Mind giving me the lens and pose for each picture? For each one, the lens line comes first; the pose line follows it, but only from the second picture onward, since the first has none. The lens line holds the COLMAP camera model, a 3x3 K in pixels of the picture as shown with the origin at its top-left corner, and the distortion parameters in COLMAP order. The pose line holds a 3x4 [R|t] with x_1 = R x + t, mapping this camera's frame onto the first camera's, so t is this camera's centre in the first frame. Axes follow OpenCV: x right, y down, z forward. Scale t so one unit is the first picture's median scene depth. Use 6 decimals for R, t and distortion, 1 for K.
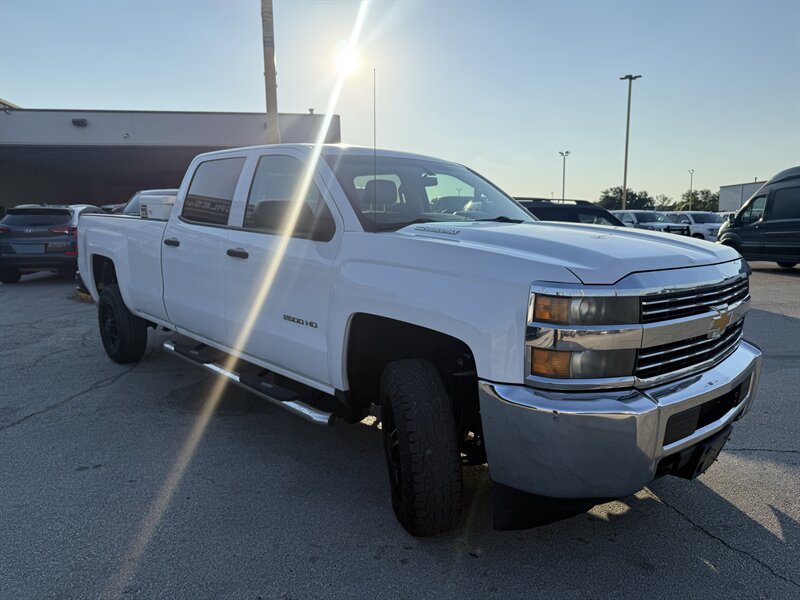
lens RADIAL K [[555.4, 0, 399.9], [0, 555.4, 300.8], [0, 0, 1]] dist [0.039109, -0.045278]
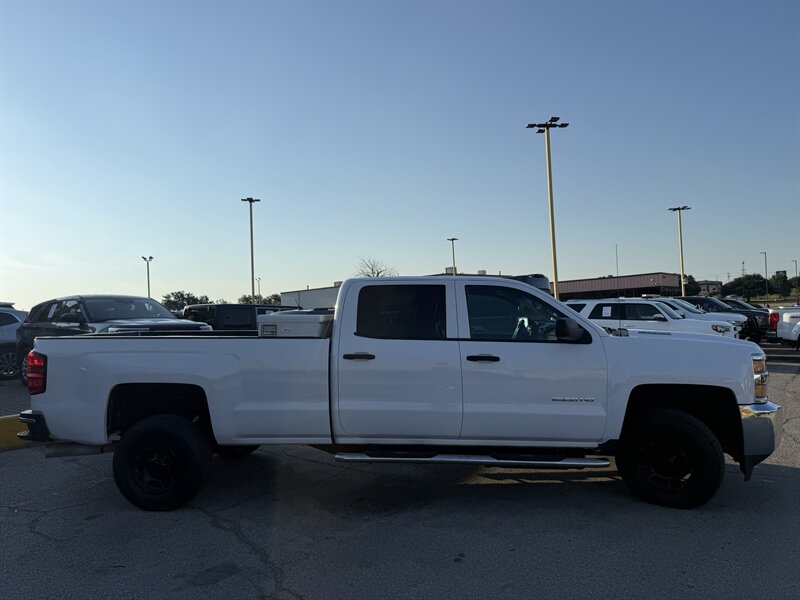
lens RADIAL K [[555.4, 0, 395.3], [0, 555.4, 298.5], [0, 0, 1]] dist [0.039109, -0.045278]
pose [[0.740715, 0.001963, 0.671817, -1.071721], [0.124057, 0.982399, -0.139650, -0.054004], [-0.660266, 0.186785, 0.727434, 0.136564]]
